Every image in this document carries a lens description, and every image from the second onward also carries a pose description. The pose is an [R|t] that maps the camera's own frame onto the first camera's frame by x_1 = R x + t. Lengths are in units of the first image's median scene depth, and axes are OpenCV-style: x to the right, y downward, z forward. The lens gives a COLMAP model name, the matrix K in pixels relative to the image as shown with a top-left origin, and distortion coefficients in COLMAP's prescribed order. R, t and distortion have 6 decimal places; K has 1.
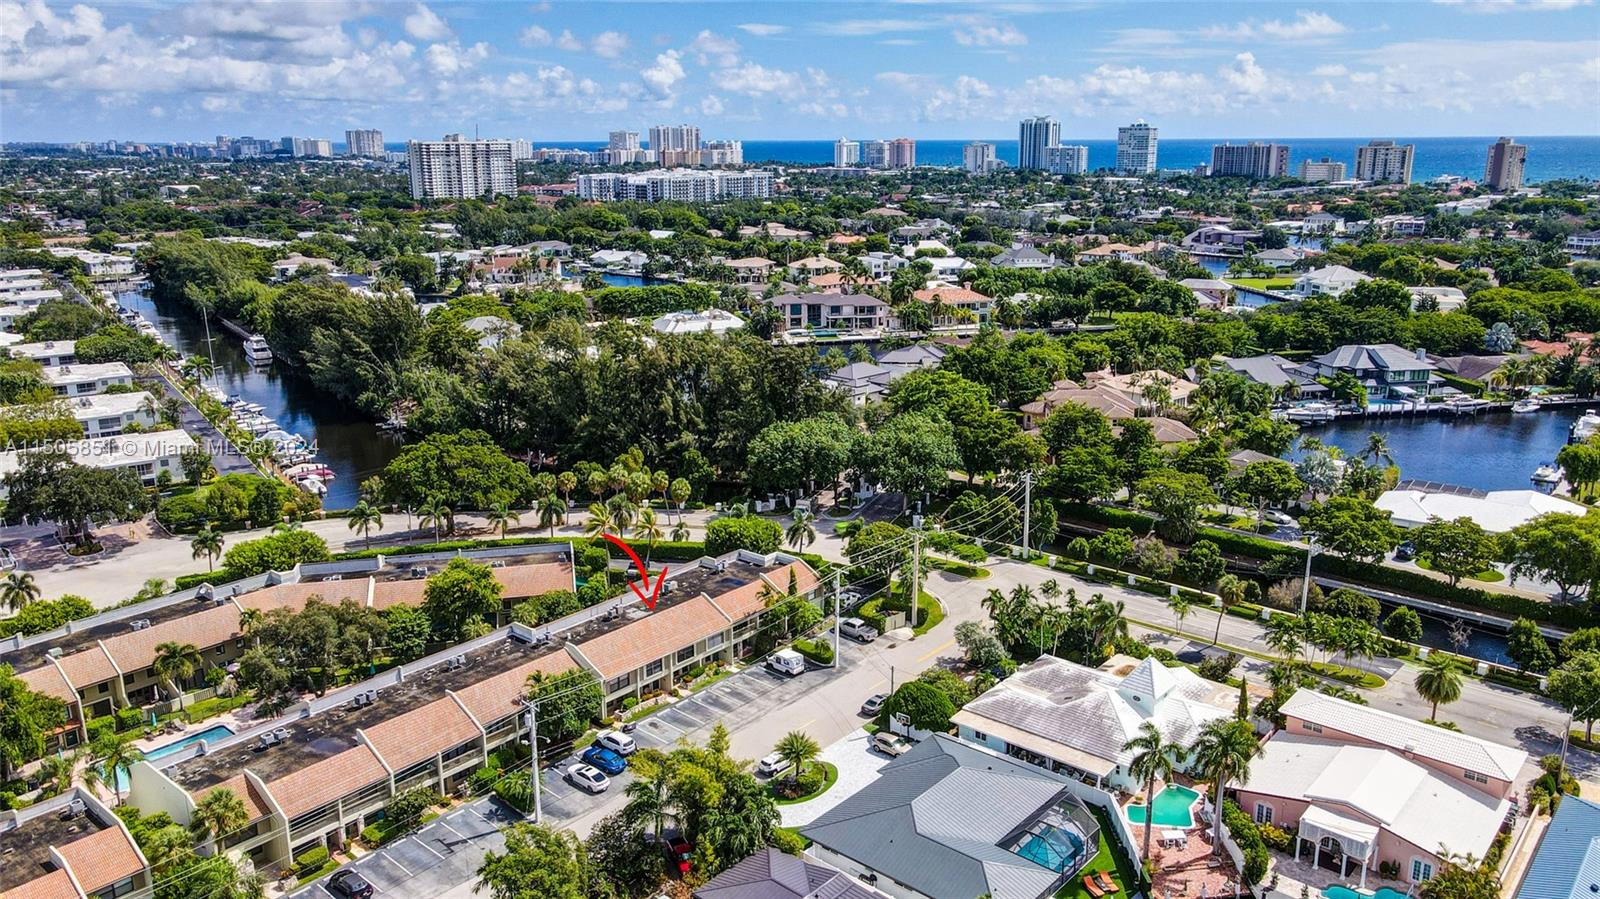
lens RADIAL K [[1197.1, 0, 800.0], [0, 1197.1, 449.5], [0, 0, 1]] dist [-0.003167, 0.042996]
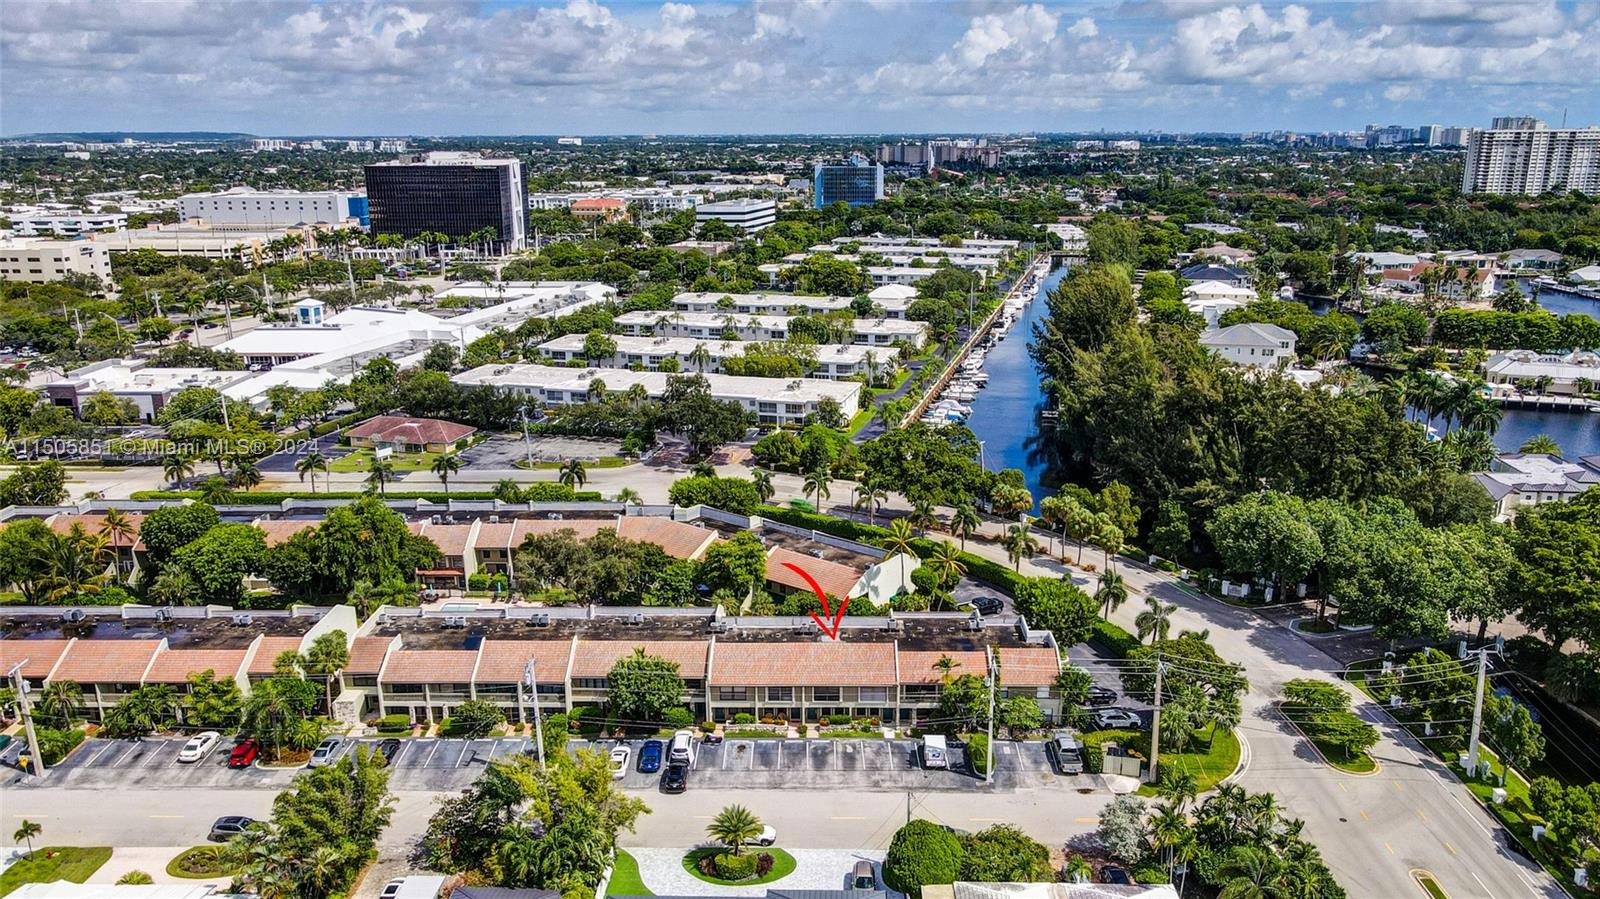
lens RADIAL K [[1187.5, 0, 804.1], [0, 1187.5, 449.7], [0, 0, 1]] dist [-0.005094, 0.048681]
pose [[0.633727, 0.205072, -0.745879, 0.482997], [-0.196887, 0.975226, 0.100846, -0.090329], [0.748081, 0.082946, 0.658403, 0.340457]]
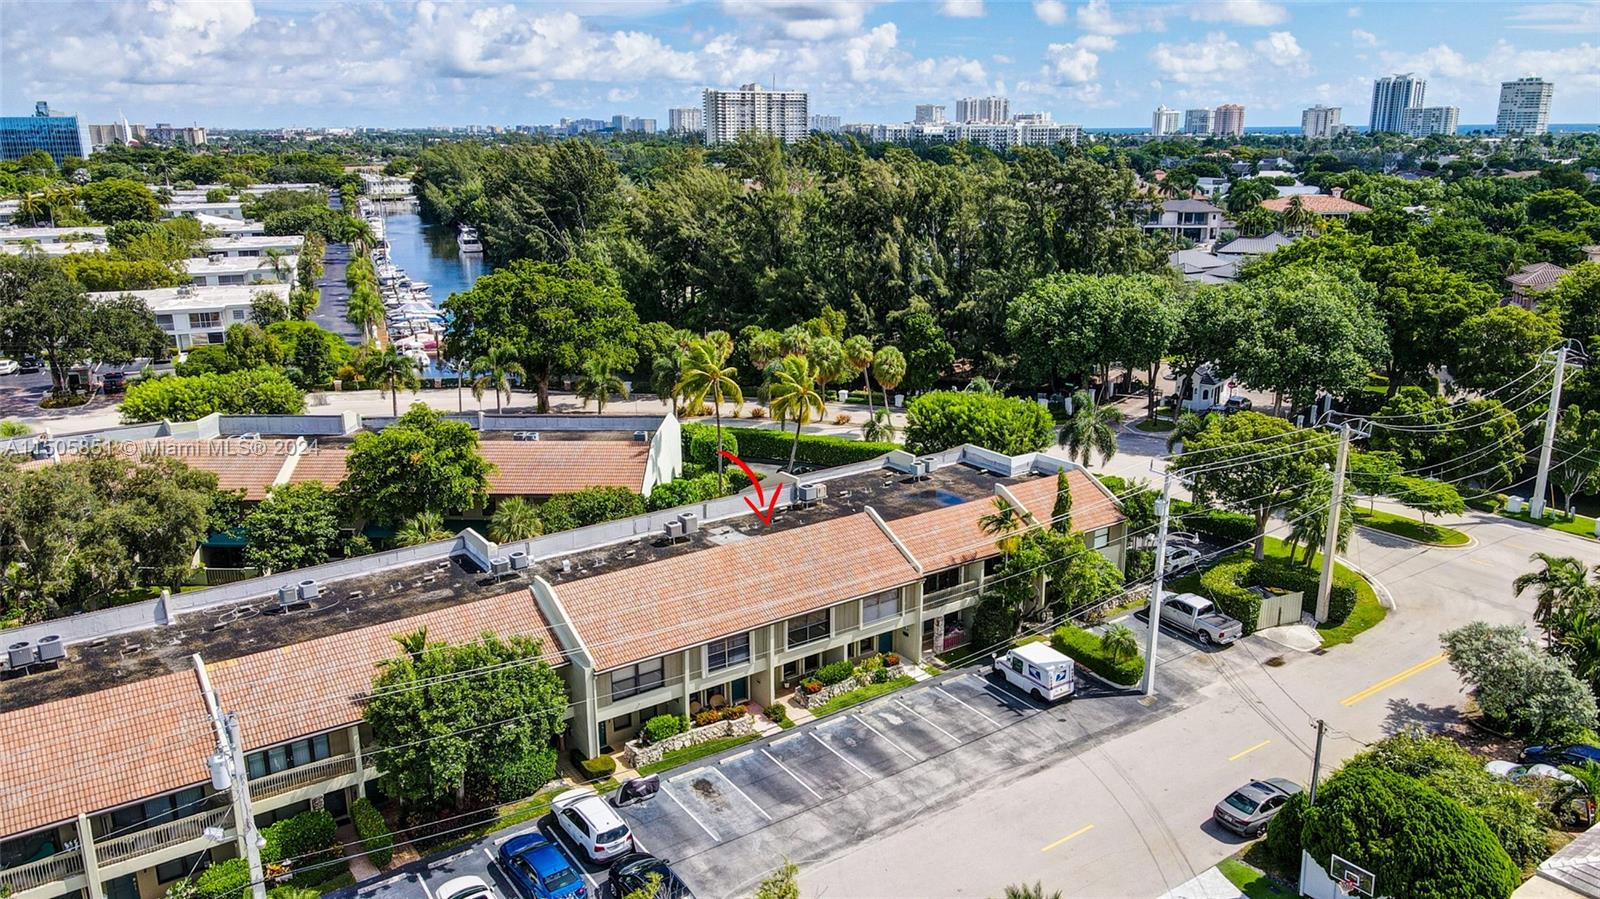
lens RADIAL K [[1178.6, 0, 807.6], [0, 1178.6, 442.6], [0, 0, 1]] dist [0.003414, 0.035976]
pose [[0.969882, 0.066552, -0.234308, 0.003673], [-0.065358, 0.997779, 0.012864, 0.085588], [0.234644, 0.002837, 0.972077, 0.513201]]
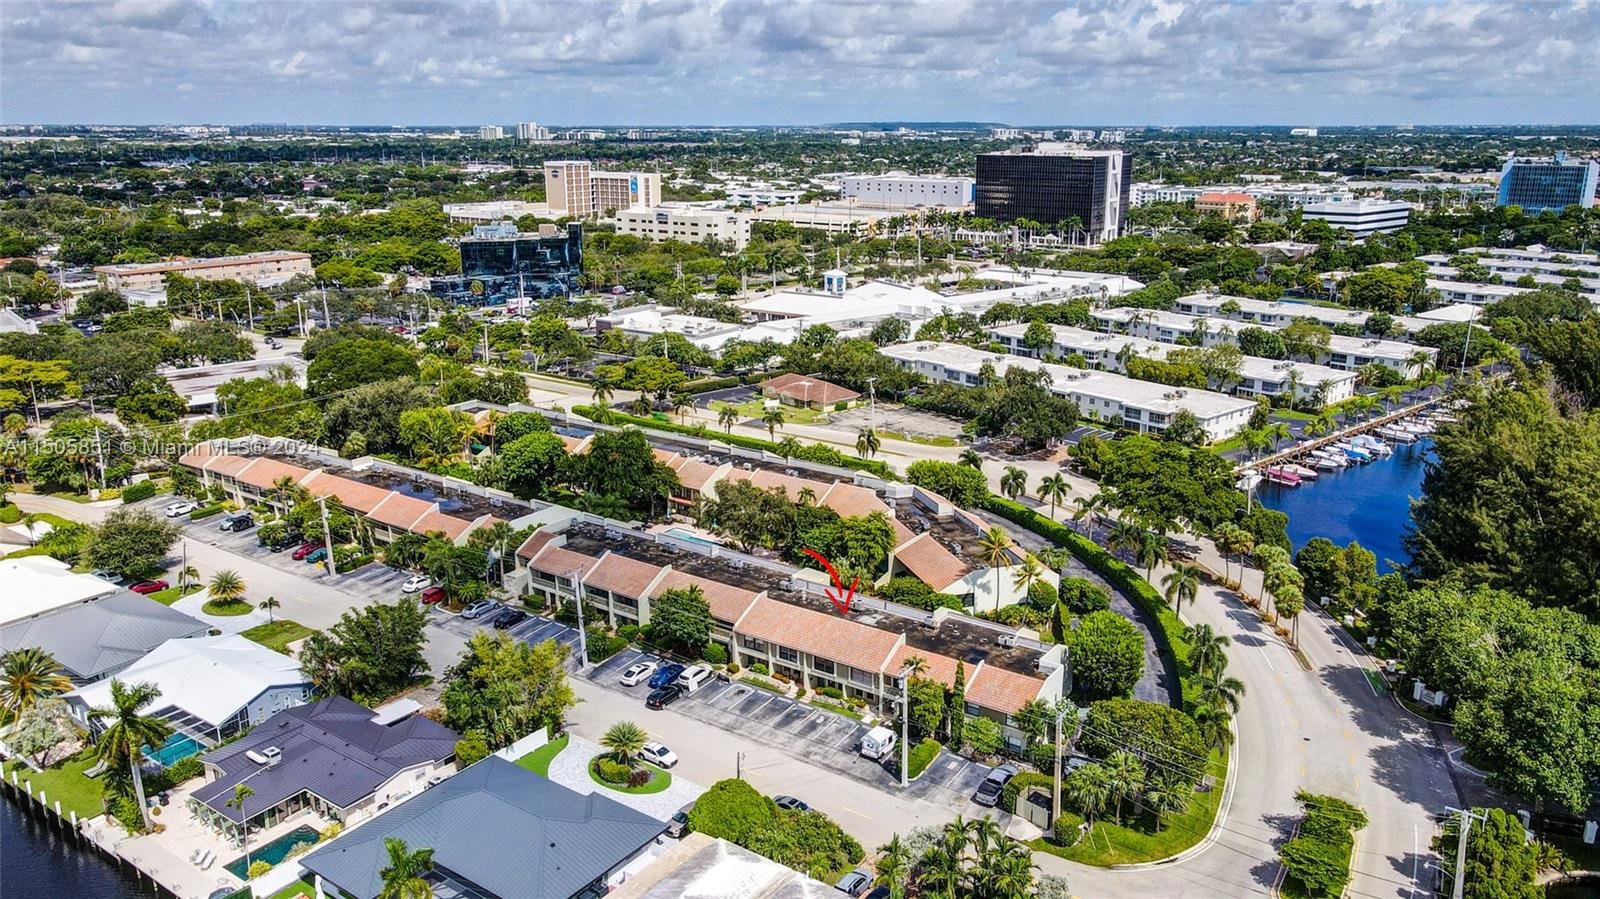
lens RADIAL K [[1178.6, 0, 807.6], [0, 1178.6, 442.6], [0, 0, 1]] dist [0.003414, 0.035976]
pose [[0.100094, 0.269019, -0.957920, 0.691709], [-0.256757, 0.937131, 0.236351, -0.197377], [0.961279, 0.222296, 0.162874, 0.721137]]
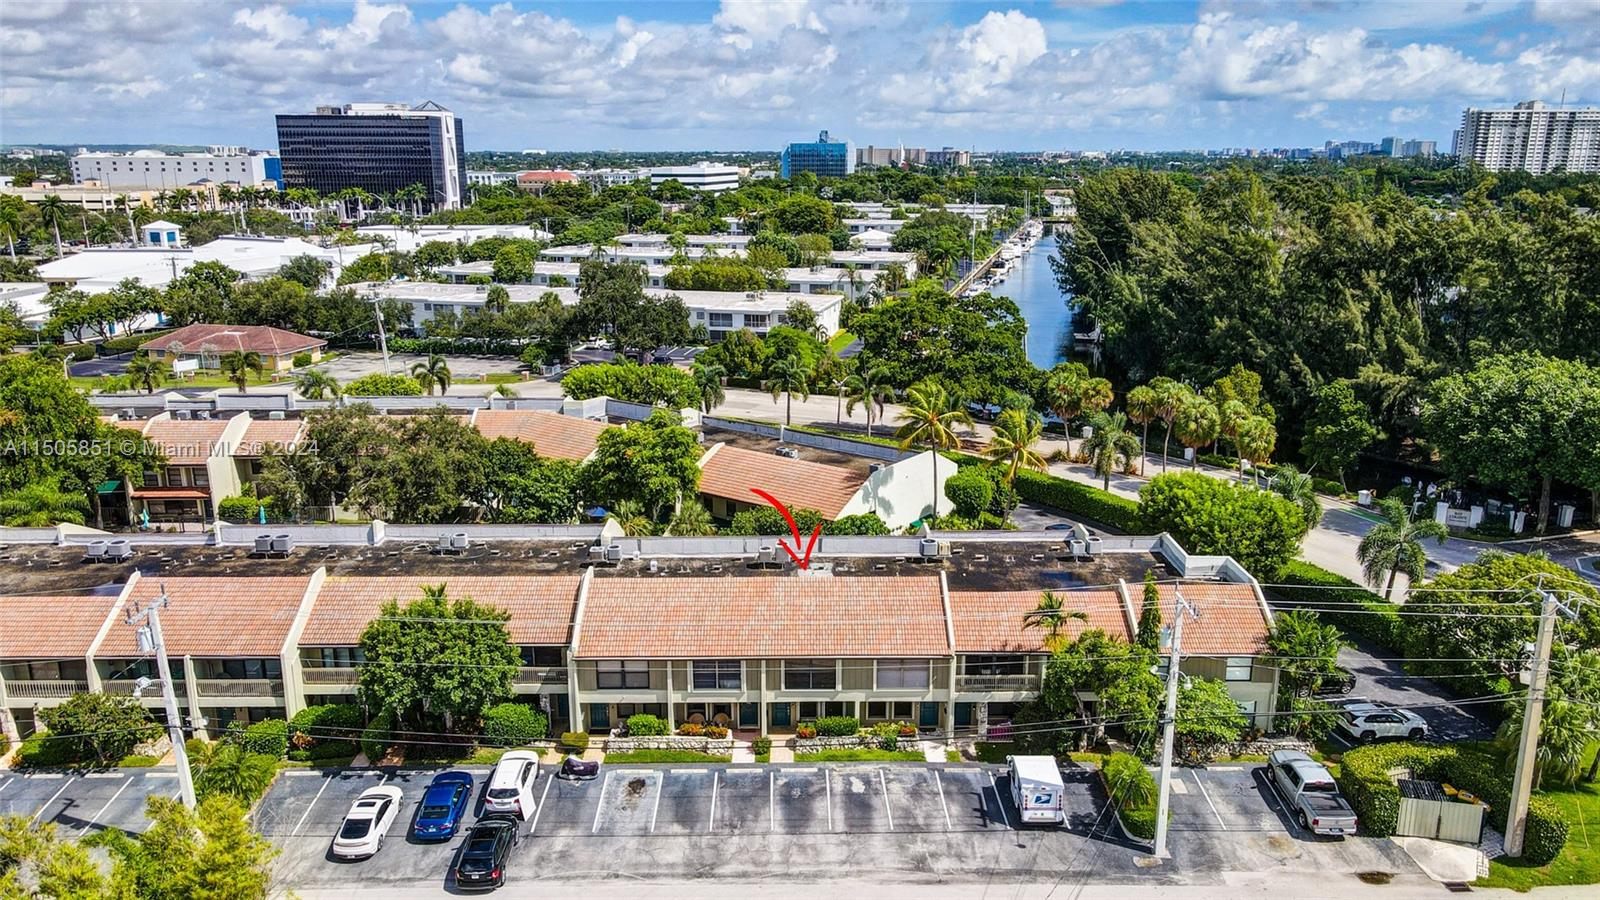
lens RADIAL K [[1178.6, 0, 807.6], [0, 1178.6, 443.1], [0, 0, 1]] dist [0.003414, 0.035976]
pose [[0.657080, 0.190411, -0.729376, 0.196514], [-0.199095, 0.977051, 0.075709, 0.045268], [0.727054, 0.095468, 0.679910, 0.621424]]
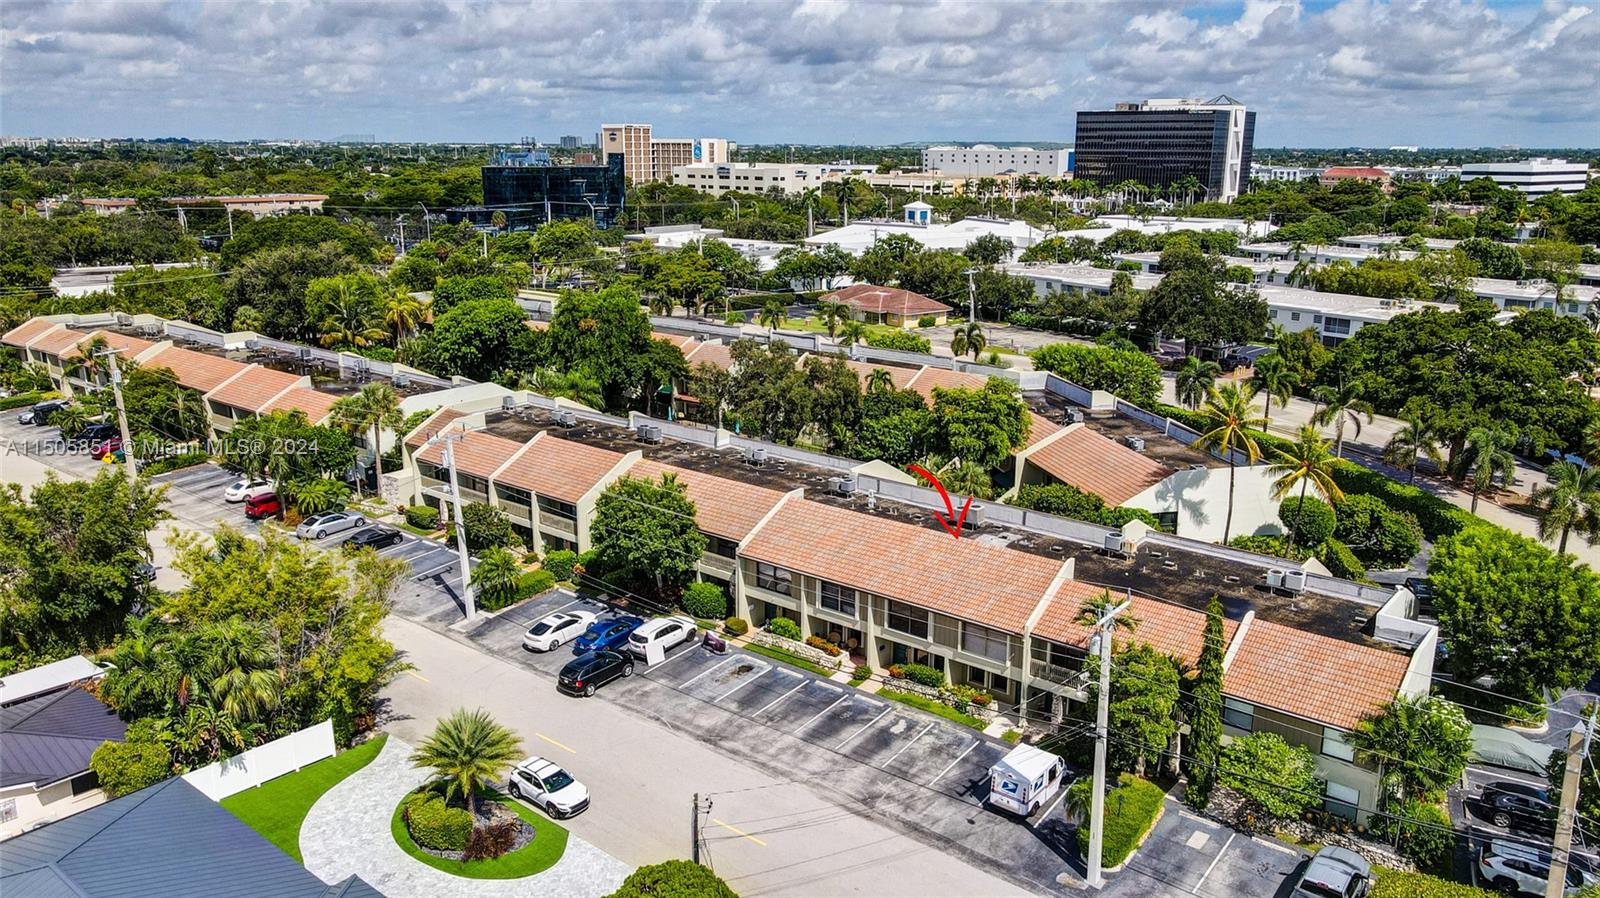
lens RADIAL K [[1178.6, 0, 807.6], [0, 1178.6, 442.1], [0, 0, 1]] dist [0.003414, 0.035976]
pose [[0.035182, 0.254189, -0.966515, 0.313879], [-0.264301, 0.935046, 0.236292, 0.001239], [0.963798, 0.247138, 0.100079, 0.813781]]
